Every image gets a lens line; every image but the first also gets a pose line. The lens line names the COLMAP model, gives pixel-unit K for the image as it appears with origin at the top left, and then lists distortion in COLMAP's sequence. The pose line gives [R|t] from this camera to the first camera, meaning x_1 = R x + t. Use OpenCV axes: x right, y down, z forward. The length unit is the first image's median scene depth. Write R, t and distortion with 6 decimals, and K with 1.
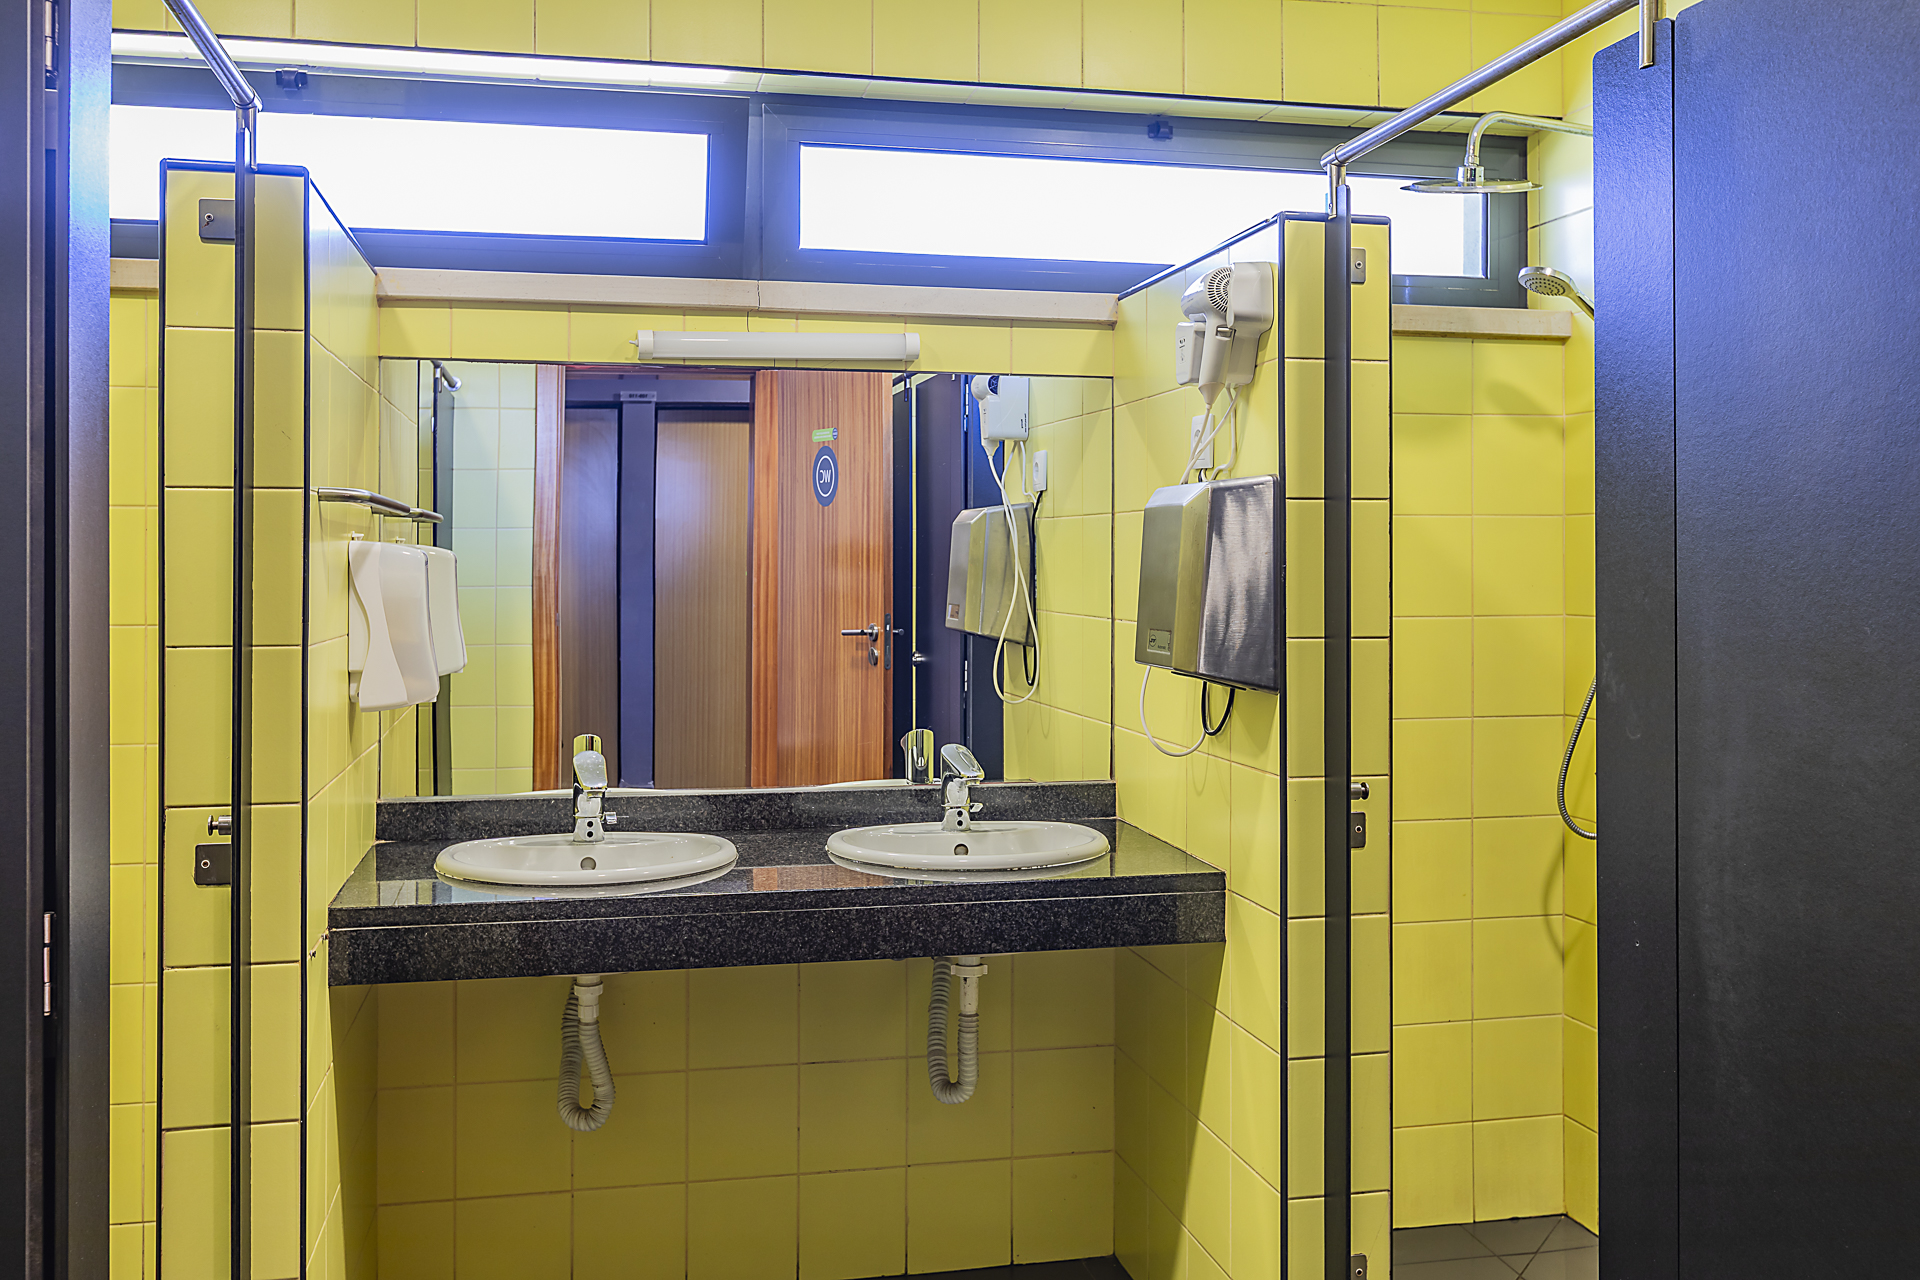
lens RADIAL K [[1784.2, 0, 960.0], [0, 1784.2, 640.0], [0, 0, 1]] dist [-0.003396, -0.015983]
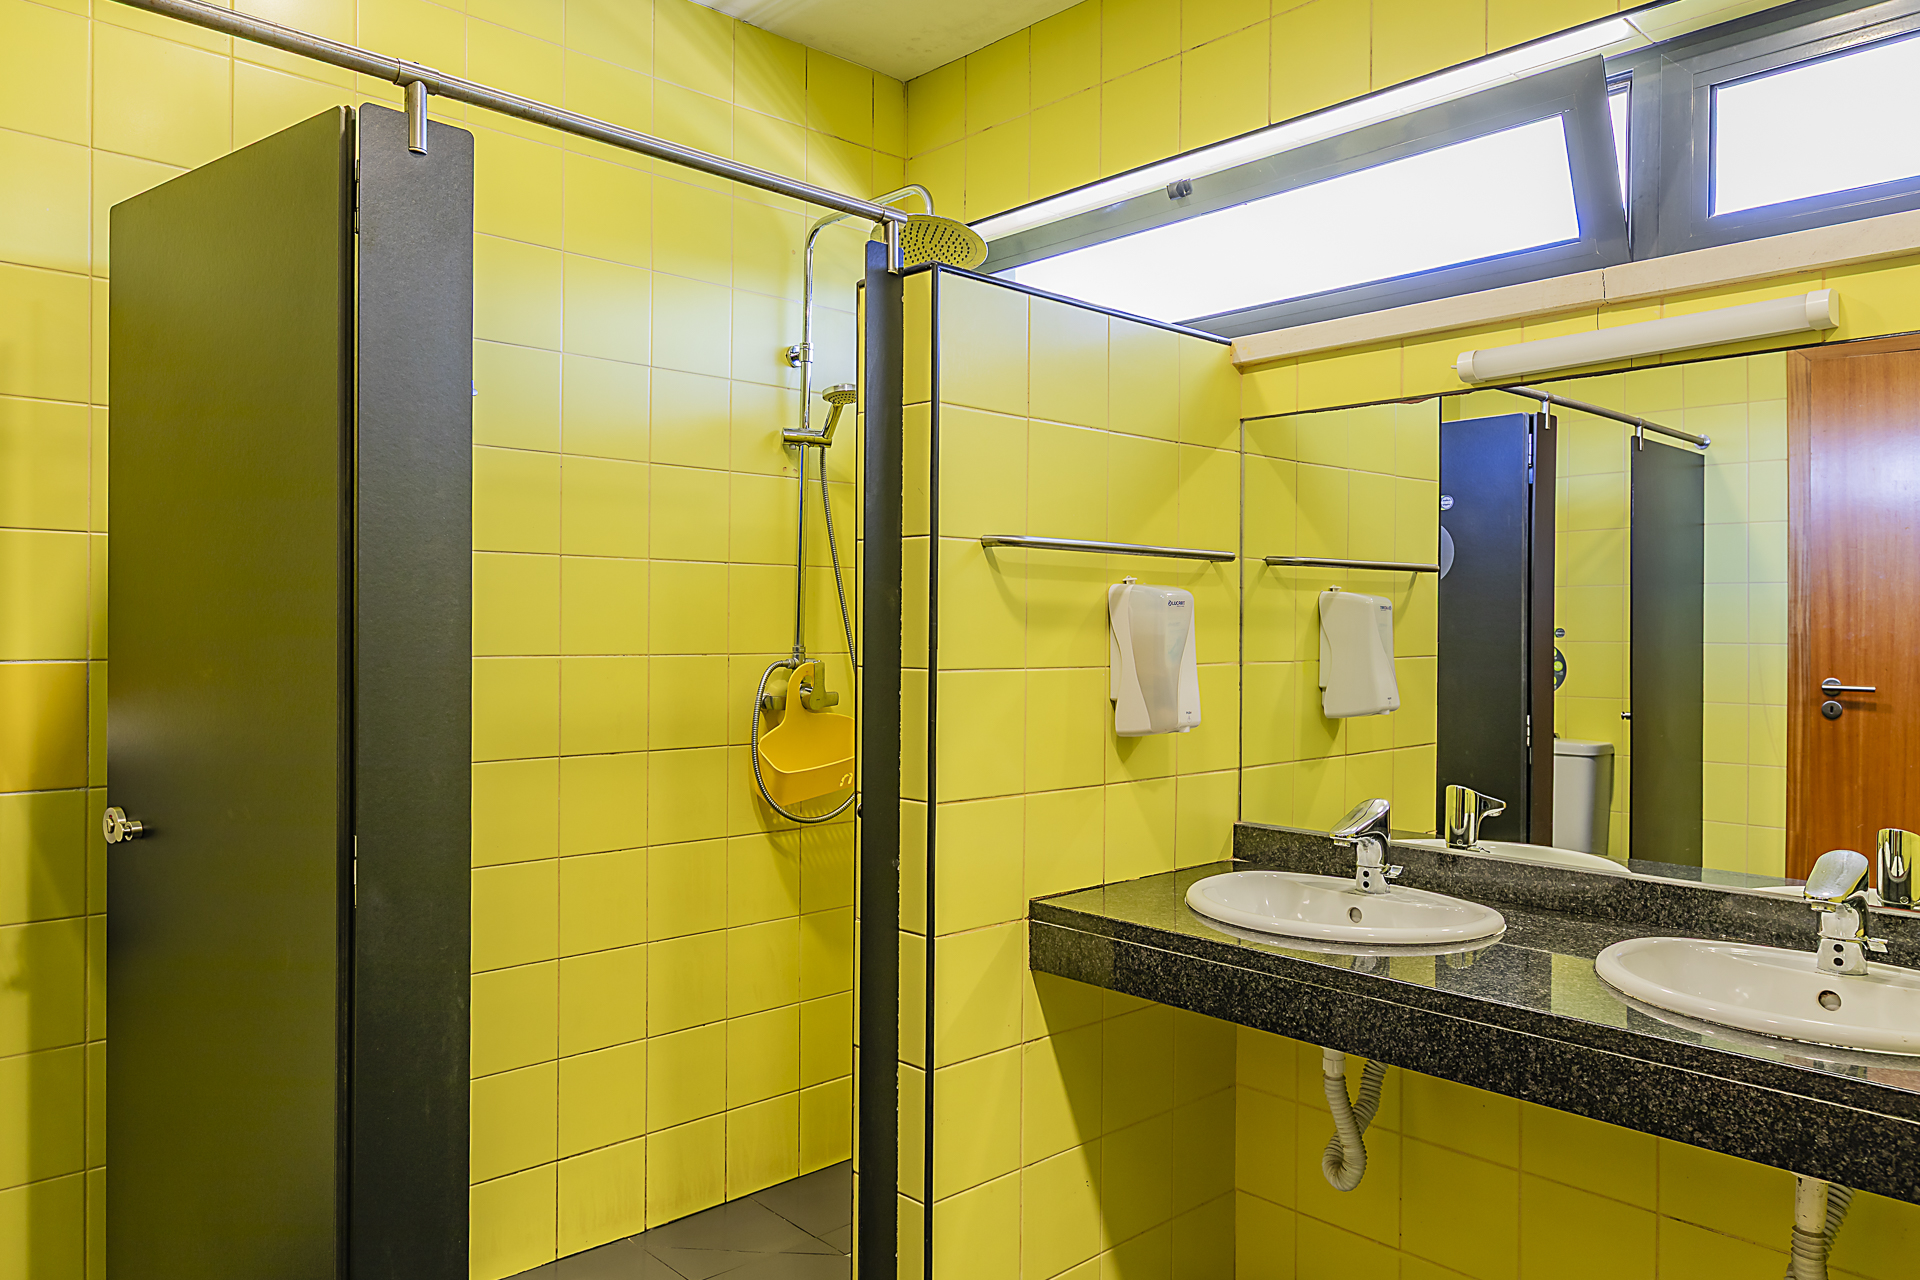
lens RADIAL K [[1316.7, 0, 956.1], [0, 1316.7, 677.7], [0, 0, 1]] dist [-0.002034, -0.001791]
pose [[0.474655, 0.033318, -0.879541, 0.332596], [-0.044252, 0.998923, 0.013959, -0.003102], [0.879059, 0.032296, 0.475618, 0.494877]]
